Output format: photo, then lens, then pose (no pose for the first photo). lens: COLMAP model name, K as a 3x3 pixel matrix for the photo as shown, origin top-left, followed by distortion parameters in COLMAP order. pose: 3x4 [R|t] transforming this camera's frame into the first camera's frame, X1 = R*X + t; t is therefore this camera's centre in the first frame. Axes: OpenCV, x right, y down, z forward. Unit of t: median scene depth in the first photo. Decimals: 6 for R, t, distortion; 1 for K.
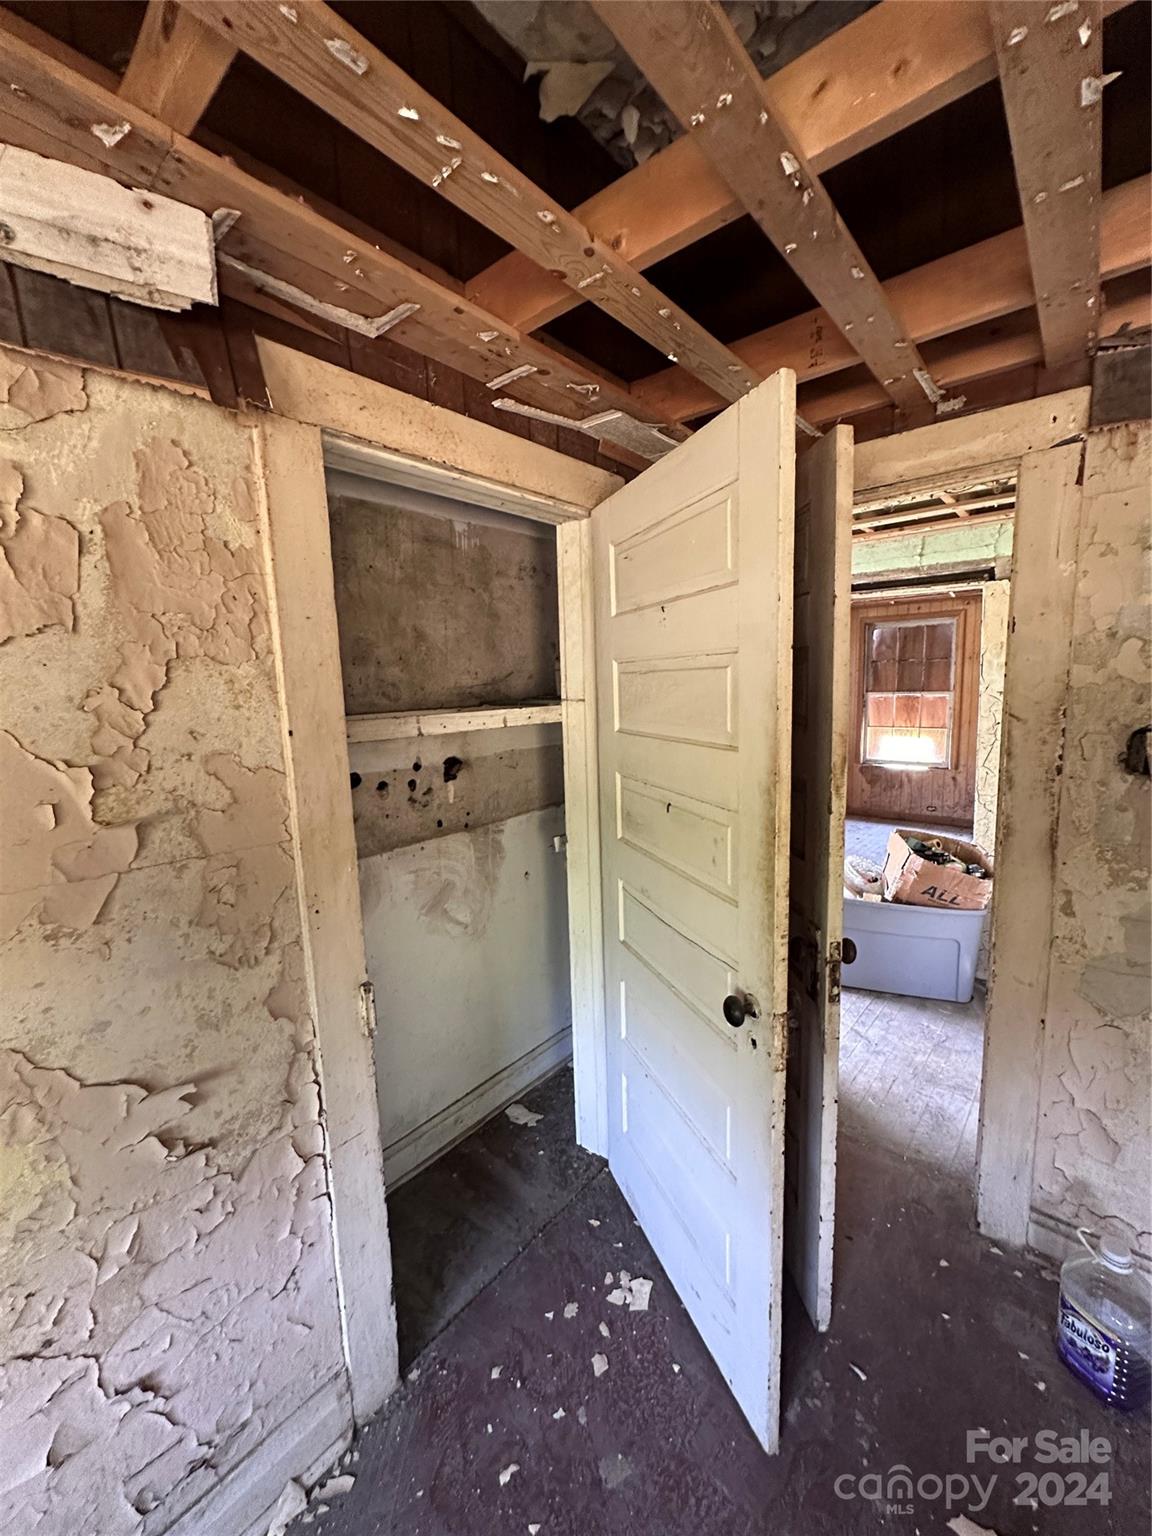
lens RADIAL K [[615.7, 0, 574.7], [0, 615.7, 766.7], [0, 0, 1]] dist [-0.004372, 0.000468]
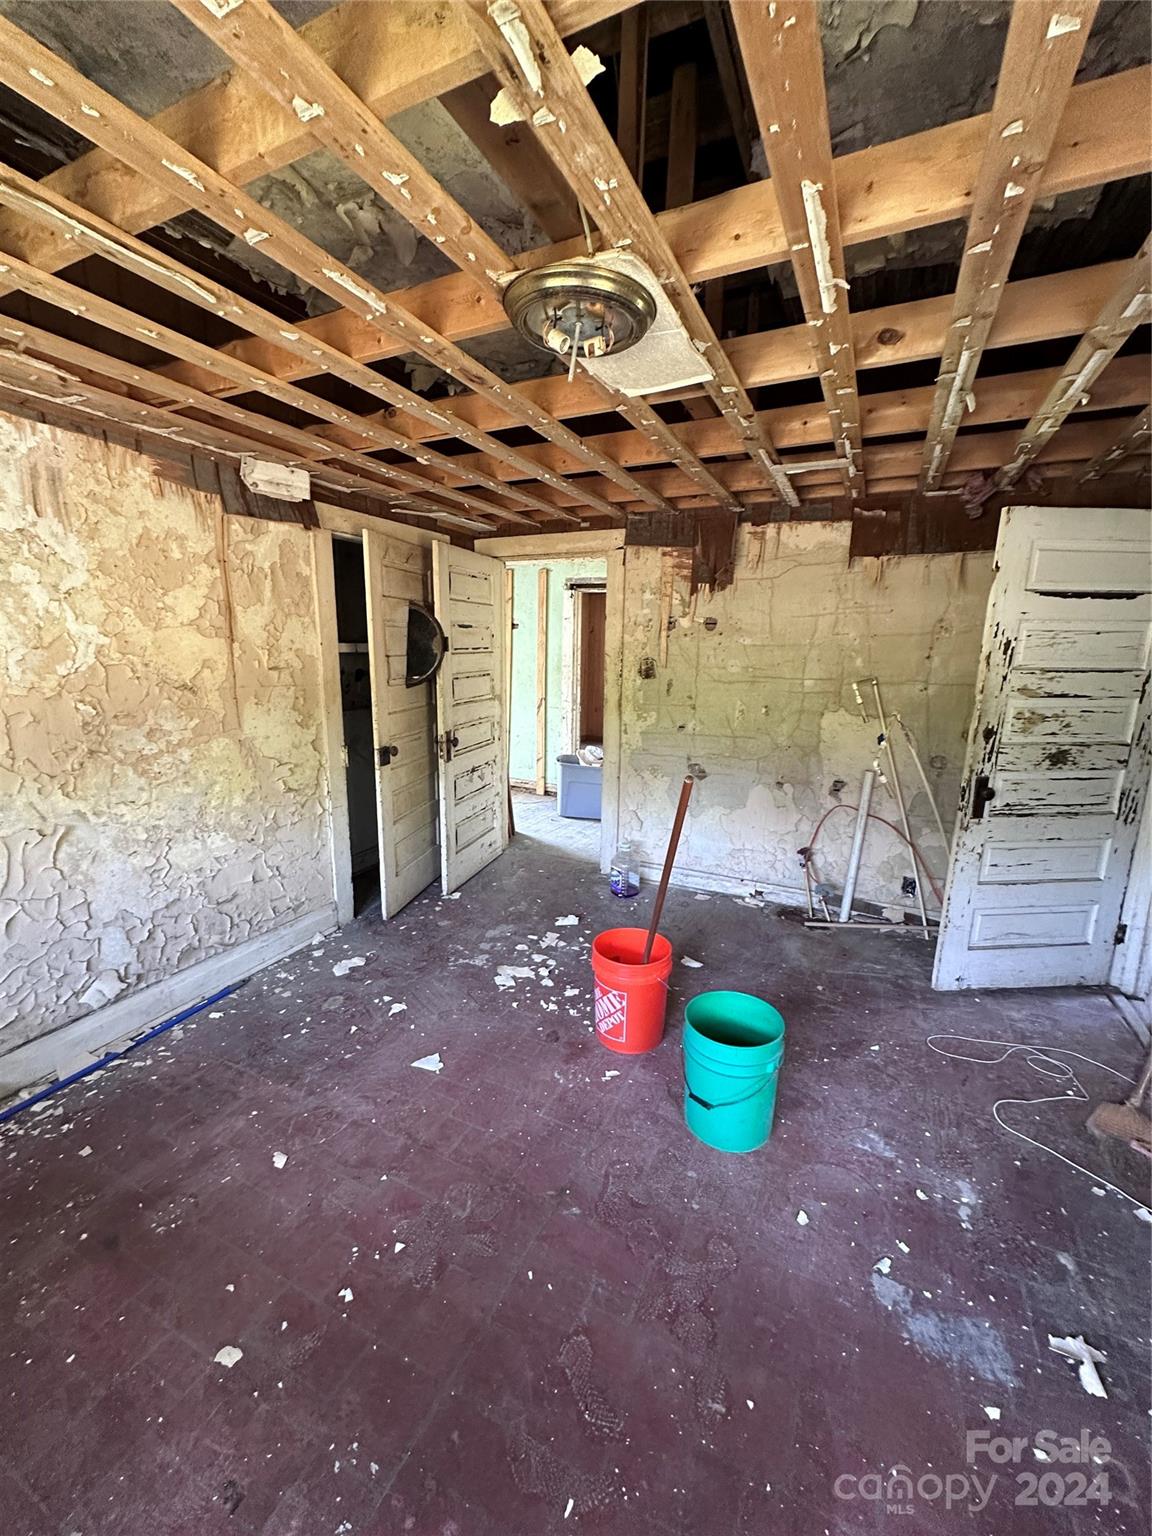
lens RADIAL K [[615.7, 0, 574.7], [0, 615.7, 766.7], [0, 0, 1]] dist [-0.004372, 0.000468]
pose [[0.968247, -0.003090, 0.249978, -0.056451], [-0.012370, 0.998106, 0.060253, 0.302873], [-0.249691, -0.061432, 0.966375, -1.901466]]
